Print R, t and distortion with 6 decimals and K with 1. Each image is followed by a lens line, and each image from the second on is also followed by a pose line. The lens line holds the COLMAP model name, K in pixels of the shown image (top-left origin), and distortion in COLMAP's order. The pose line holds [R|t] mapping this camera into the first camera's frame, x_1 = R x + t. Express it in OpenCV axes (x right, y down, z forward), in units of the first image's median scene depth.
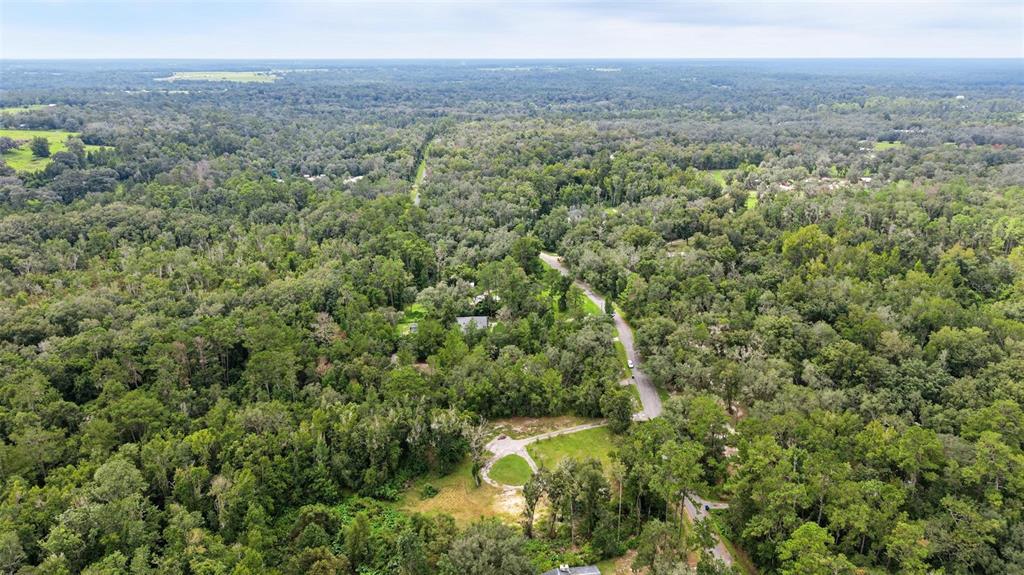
lens RADIAL K [[685.7, 0, 511.1], [0, 685.7, 284.5], [0, 0, 1]] dist [0.035515, -0.009730]
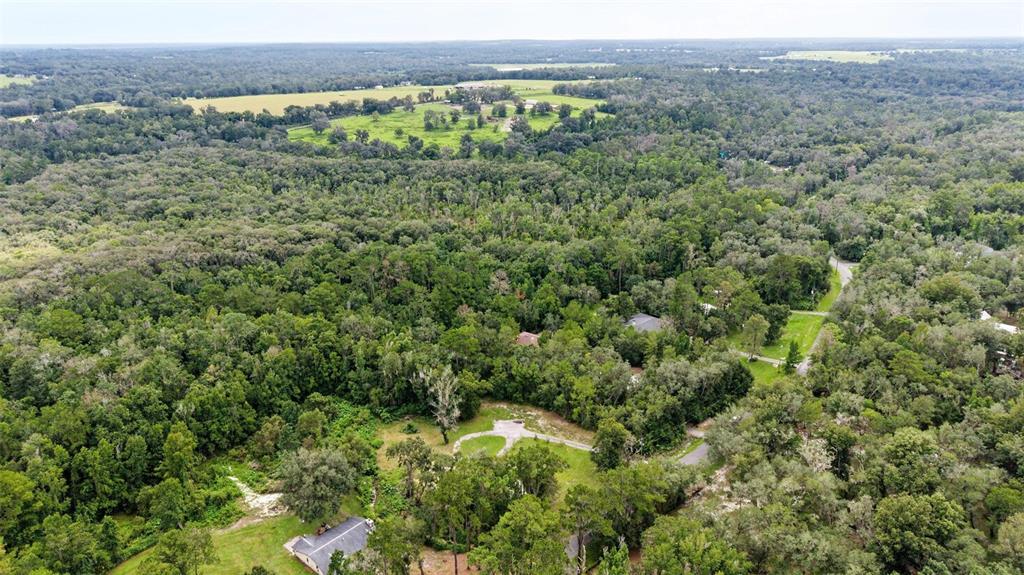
lens RADIAL K [[685.7, 0, 520.3], [0, 685.7, 314.0], [0, 0, 1]] dist [0.035515, -0.009730]
pose [[0.676184, 0.283059, -0.680186, 0.615434], [-0.238781, 0.957612, 0.161133, -0.090355], [0.696964, 0.053460, 0.715111, 0.264782]]
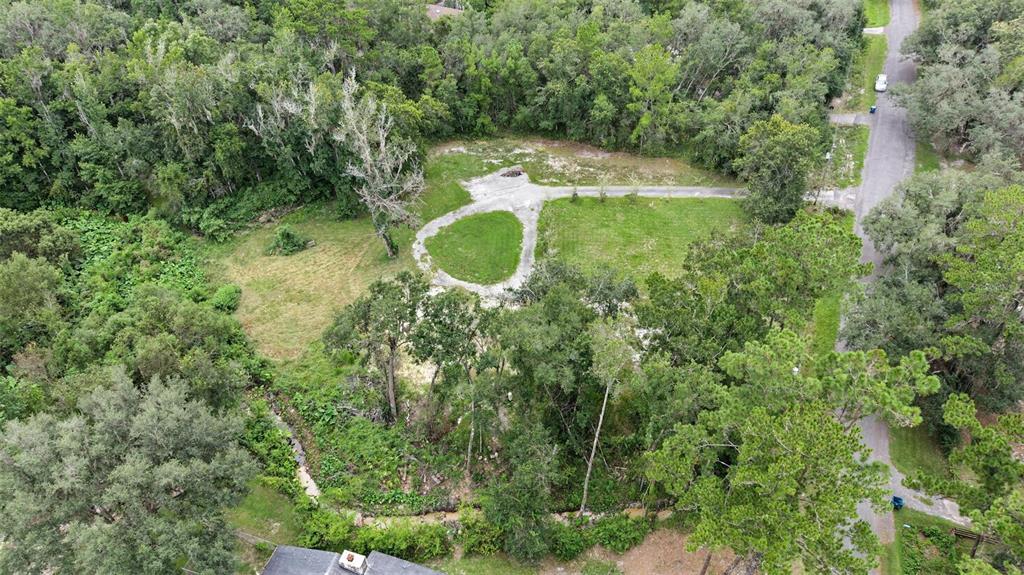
lens RADIAL K [[685.7, 0, 517.5], [0, 685.7, 288.8], [0, 0, 1]] dist [0.035515, -0.009730]
pose [[0.910896, 0.276794, -0.306030, 0.155482], [-0.134866, 0.900620, 0.413153, 0.094420], [0.389975, -0.335067, 0.857700, 0.548378]]
